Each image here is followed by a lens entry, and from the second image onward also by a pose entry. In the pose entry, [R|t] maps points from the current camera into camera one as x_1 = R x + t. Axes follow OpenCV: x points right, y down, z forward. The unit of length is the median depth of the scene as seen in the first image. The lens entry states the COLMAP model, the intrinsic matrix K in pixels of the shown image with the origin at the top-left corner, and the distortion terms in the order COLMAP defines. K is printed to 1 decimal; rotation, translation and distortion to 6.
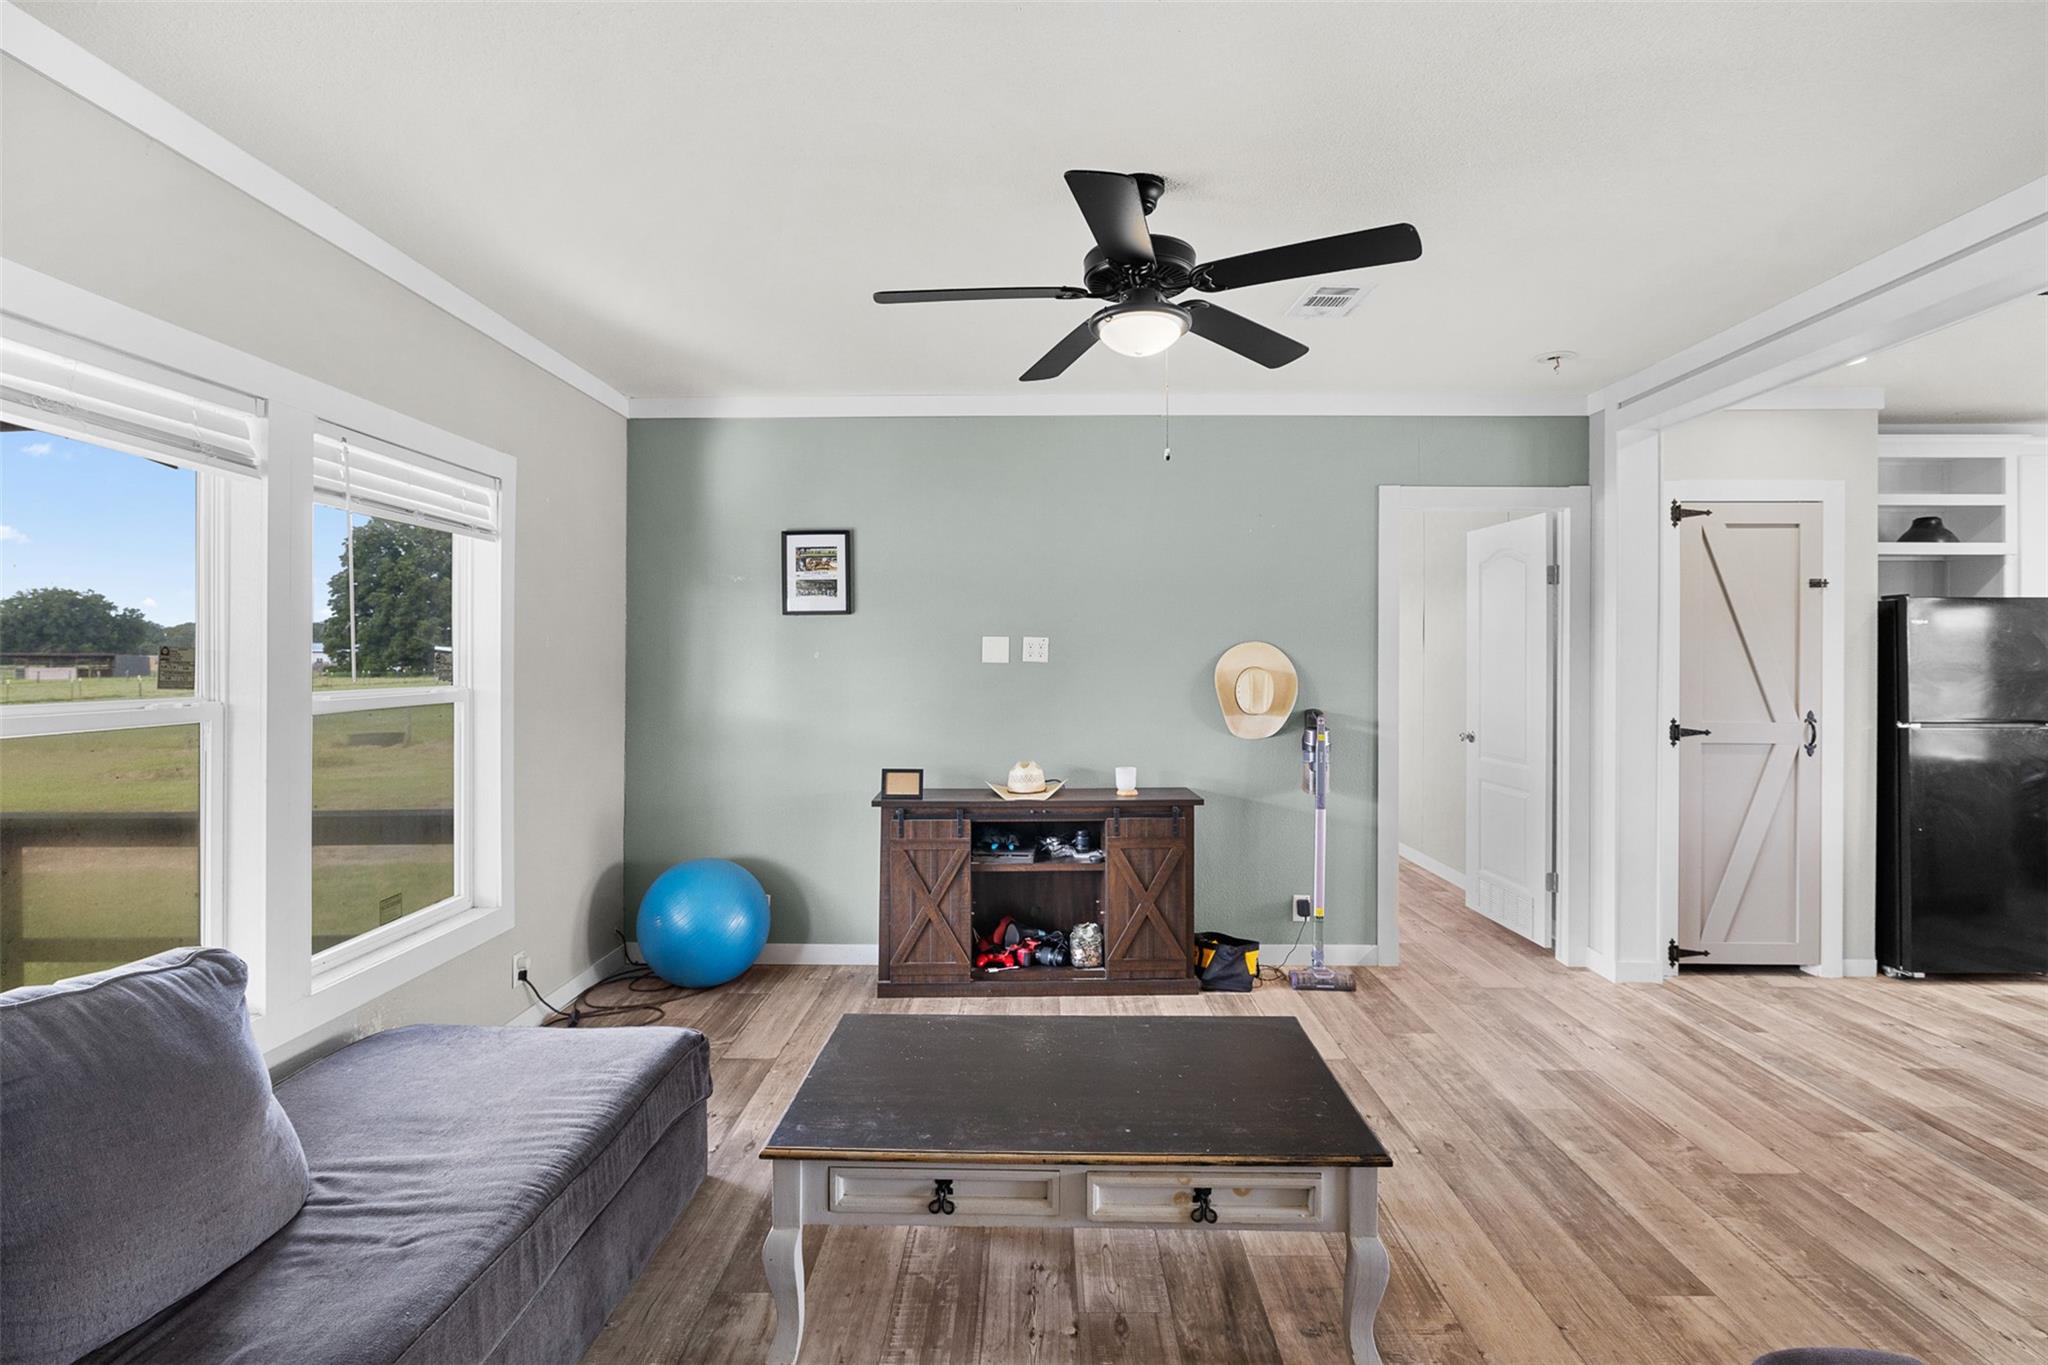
lens RADIAL K [[989.8, 0, 1024.4], [0, 989.8, 661.0], [0, 0, 1]] dist [-0.004833, 0.000485]
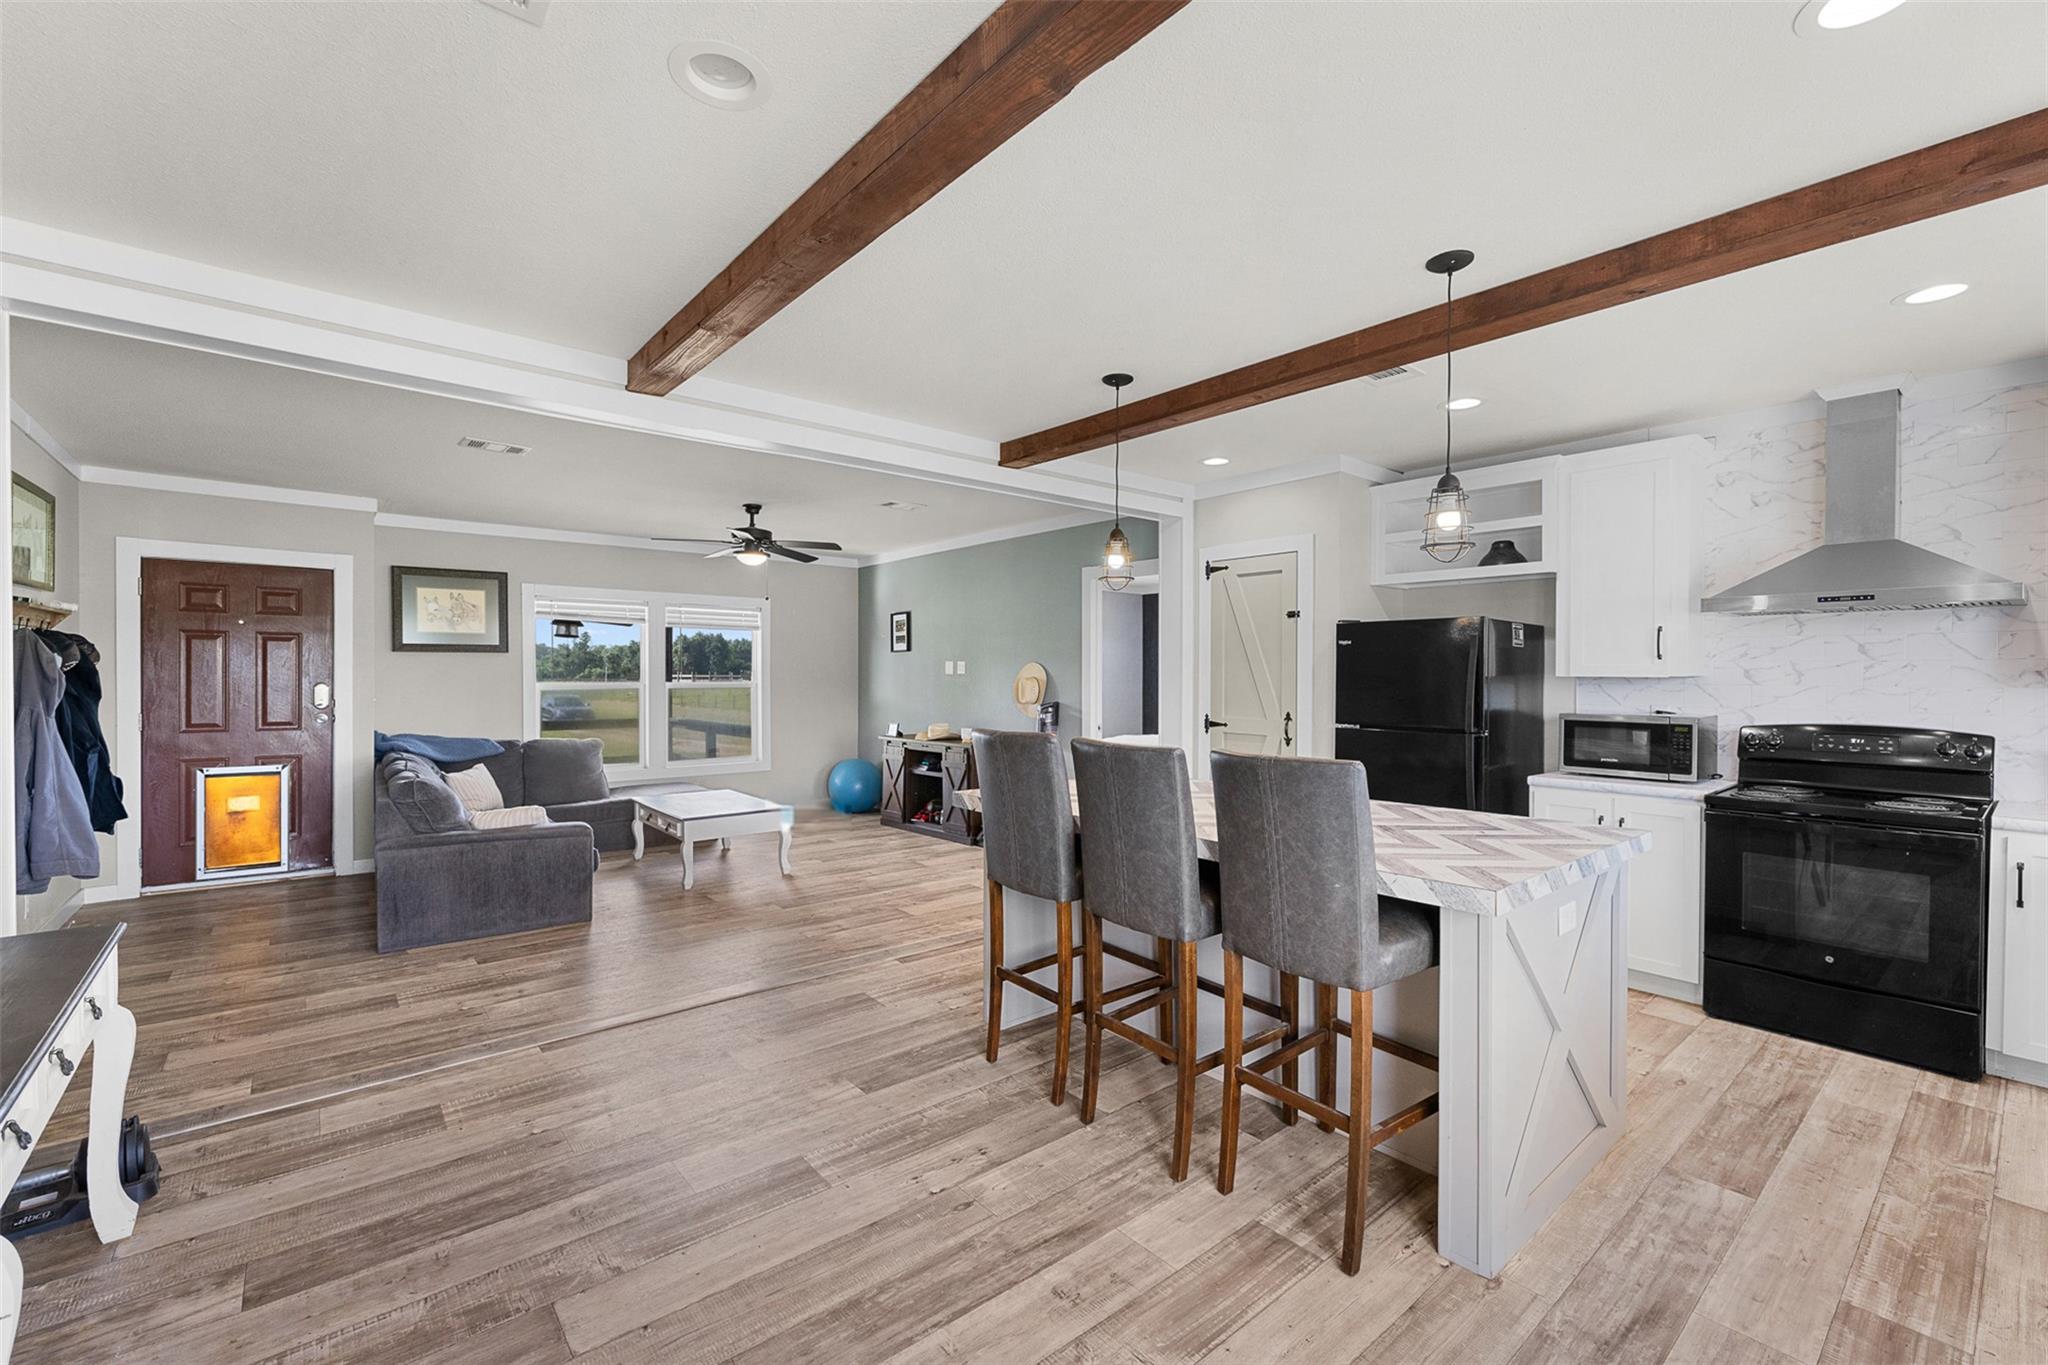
lens RADIAL K [[858.8, 0, 1024.7], [0, 858.8, 683.3], [0, 0, 1]] dist [0.000661, 0.000227]
pose [[0.650710, 0.009619, -0.759265, 1.457127], [-0.002696, 0.999943, 0.010357, 0.001587], [0.759321, -0.004693, 0.650699, -0.010155]]
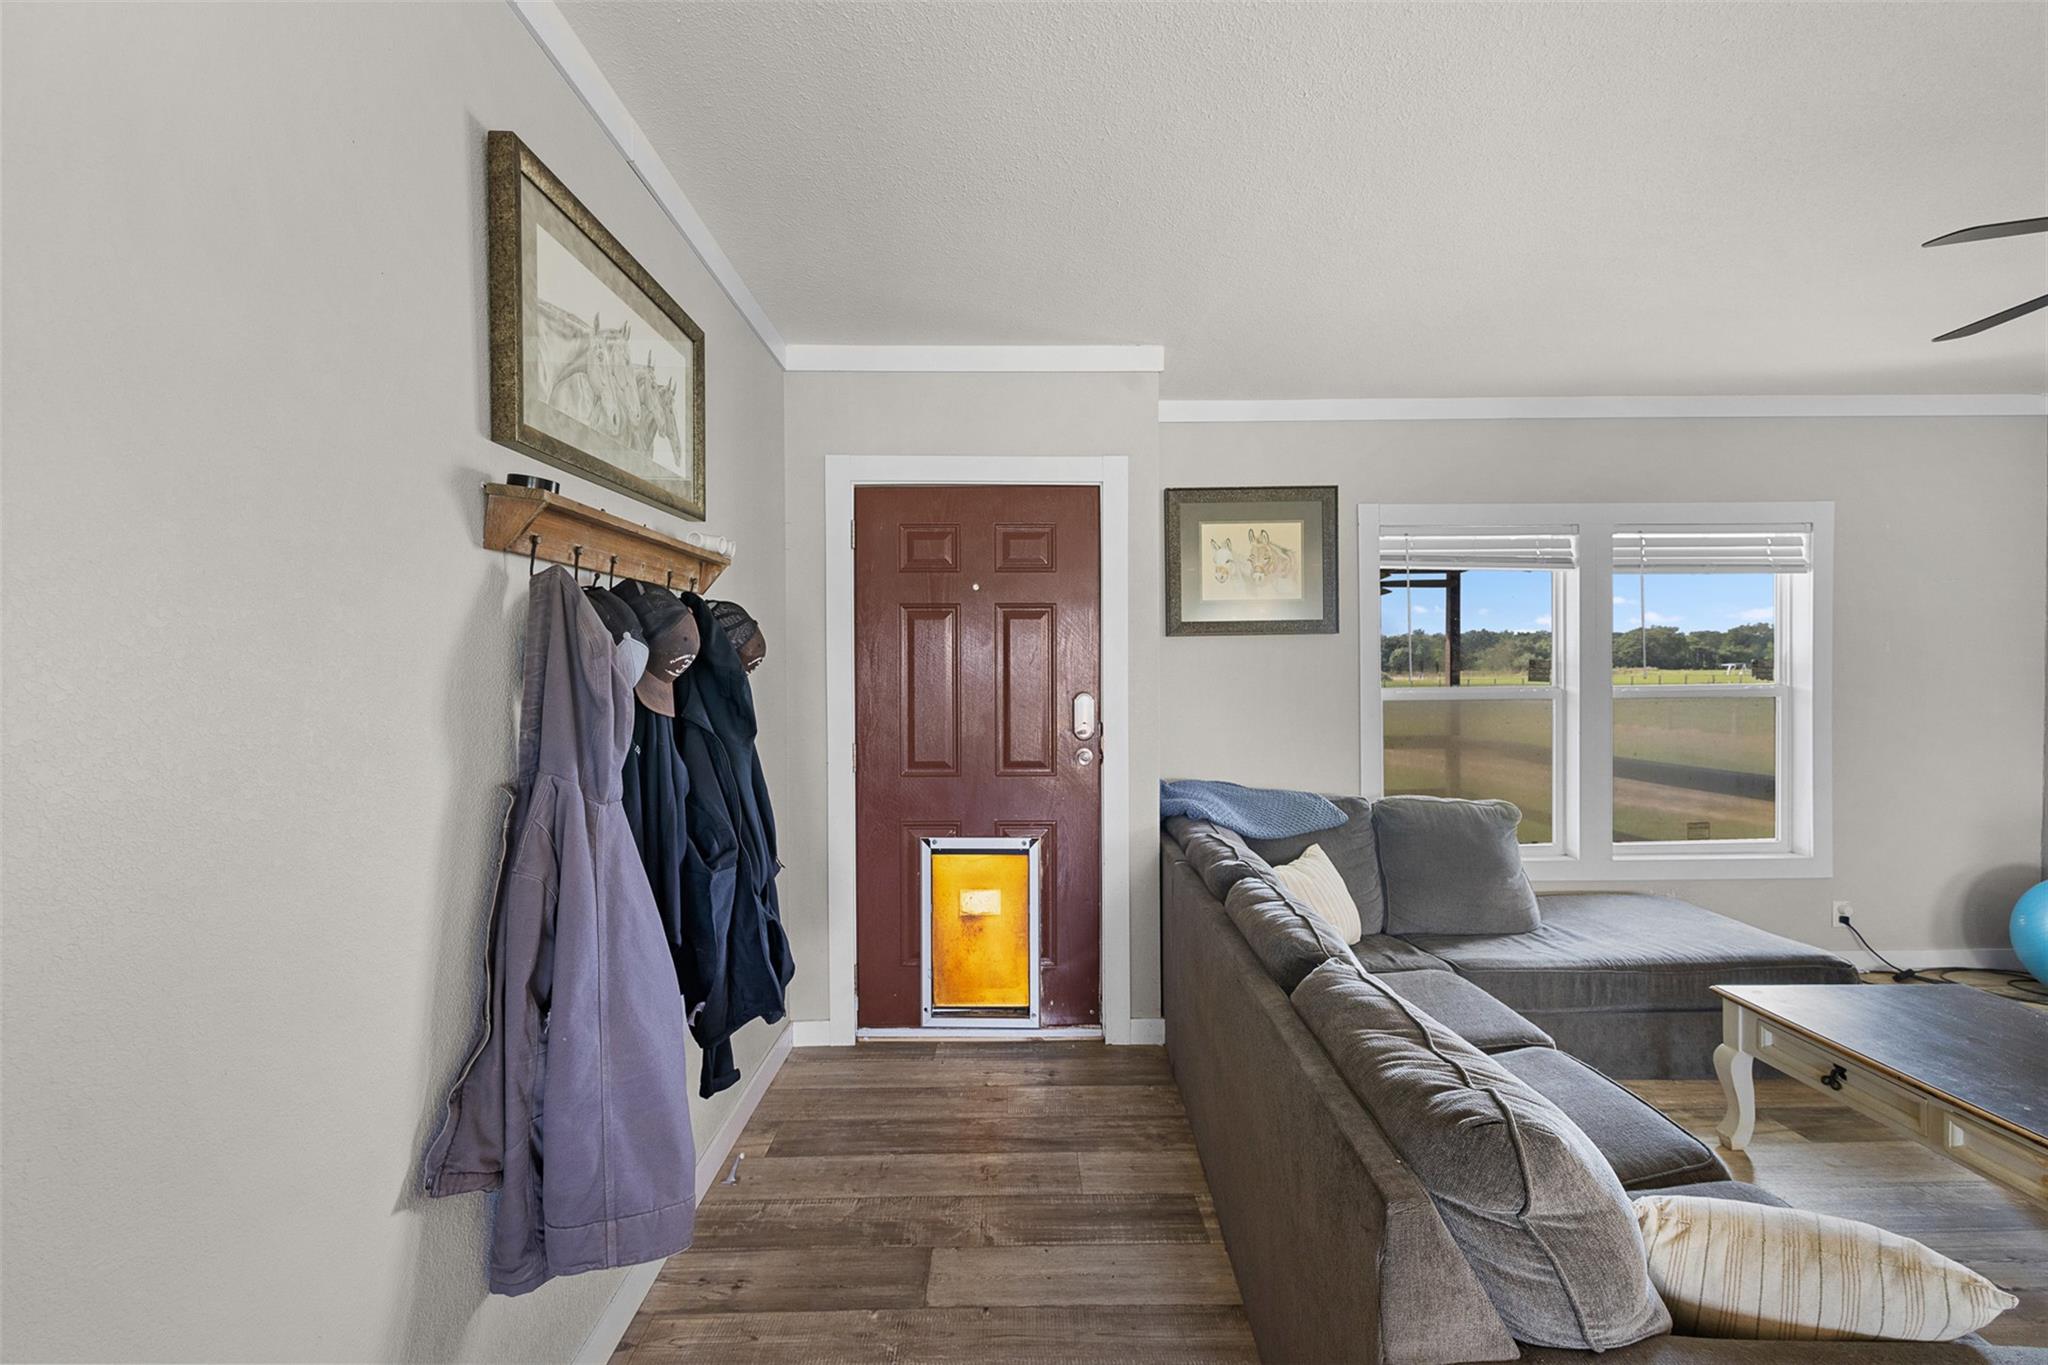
lens RADIAL K [[858.0, 0, 1023.3], [0, 858.0, 685.3], [0, 0, 1]] dist [0.002667, 0.000207]
pose [[0.025362, 0.015751, -0.999554, 0.453805], [0.008705, 0.999834, 0.015977, -0.000589], [0.999640, -0.009106, 0.025221, -0.041885]]
